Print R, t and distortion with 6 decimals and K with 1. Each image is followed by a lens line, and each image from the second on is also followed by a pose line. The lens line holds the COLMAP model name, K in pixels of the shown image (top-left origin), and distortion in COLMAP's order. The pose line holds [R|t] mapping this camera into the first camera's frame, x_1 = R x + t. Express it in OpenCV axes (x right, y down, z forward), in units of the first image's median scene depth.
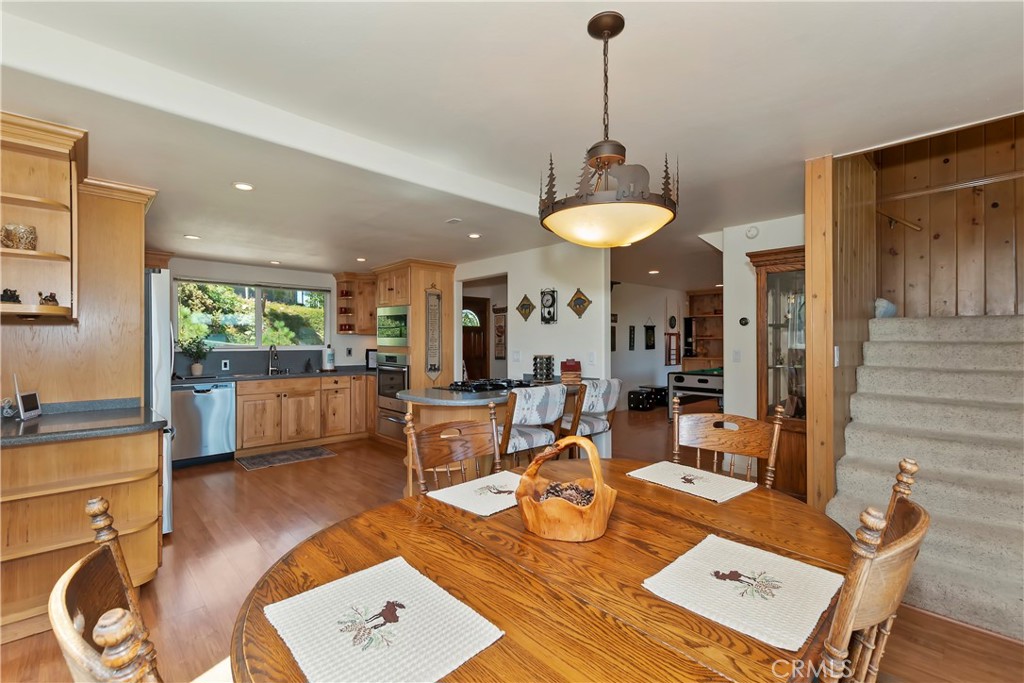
lens RADIAL K [[454.3, 0, 506.8], [0, 454.3, 344.0], [0, 0, 1]] dist [0.001098, -0.000098]
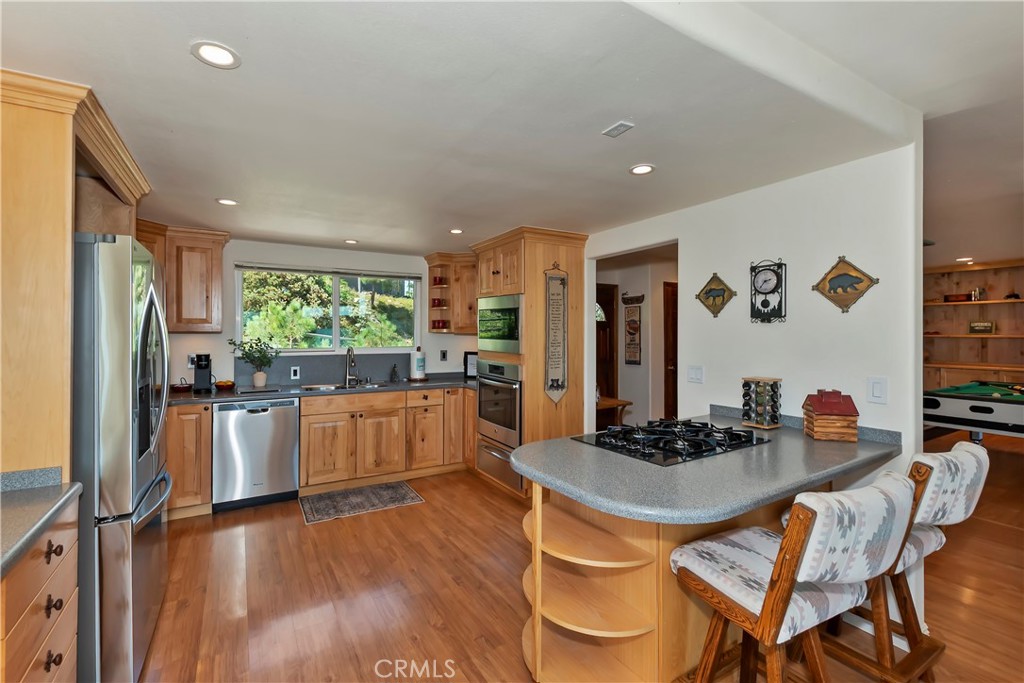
lens RADIAL K [[454.3, 0, 506.8], [0, 454.3, 344.0], [0, 0, 1]] dist [0.001098, -0.000098]
pose [[0.976647, 0.008173, -0.214697, -0.083865], [-0.003633, 0.999762, 0.021533, -0.022907], [0.214822, -0.020250, 0.976443, 0.300170]]
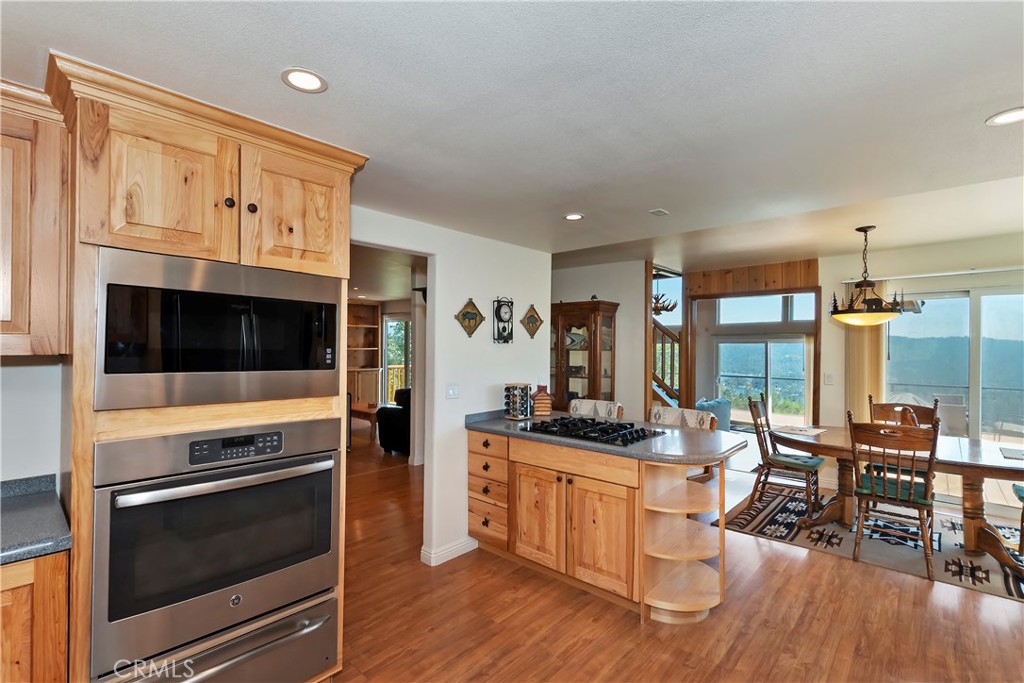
lens RADIAL K [[454.3, 0, 506.8], [0, 454.3, 344.0], [0, 0, 1]] dist [0.001098, -0.000098]
pose [[-0.074968, 0.007976, 0.997154, -0.554938], [0.001459, 0.999968, -0.007889, -0.029147], [-0.997185, 0.000863, -0.074977, 0.850130]]
